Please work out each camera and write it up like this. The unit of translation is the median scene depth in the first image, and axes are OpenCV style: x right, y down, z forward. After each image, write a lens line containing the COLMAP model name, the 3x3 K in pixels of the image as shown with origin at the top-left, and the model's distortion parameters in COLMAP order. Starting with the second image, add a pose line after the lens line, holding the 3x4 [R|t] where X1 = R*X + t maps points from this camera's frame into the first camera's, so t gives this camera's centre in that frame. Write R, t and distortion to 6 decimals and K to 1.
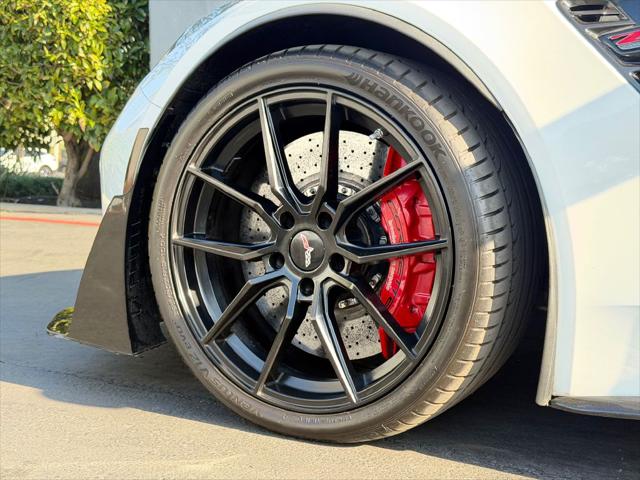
lens RADIAL K [[888.5, 0, 320.0], [0, 888.5, 240.0], [0, 0, 1]] dist [0.178836, -0.312179]
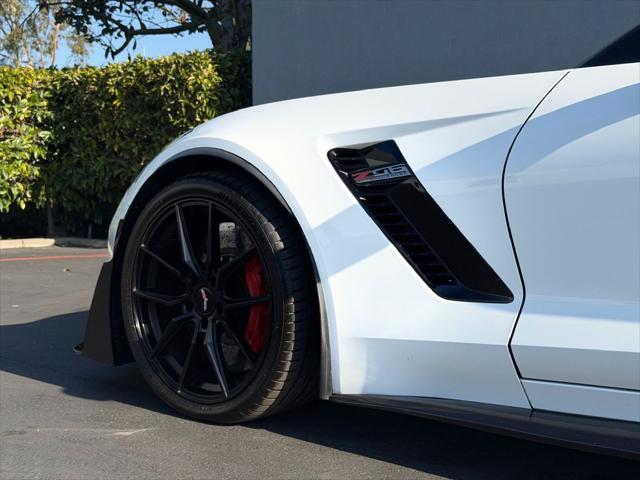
lens RADIAL K [[888.5, 0, 320.0], [0, 888.5, 240.0], [0, 0, 1]] dist [0.178836, -0.312179]
pose [[0.983641, -0.002566, -0.180120, 0.436342], [-0.003611, 0.999417, -0.033953, -0.038701], [0.180103, 0.034048, 0.983058, -0.479719]]
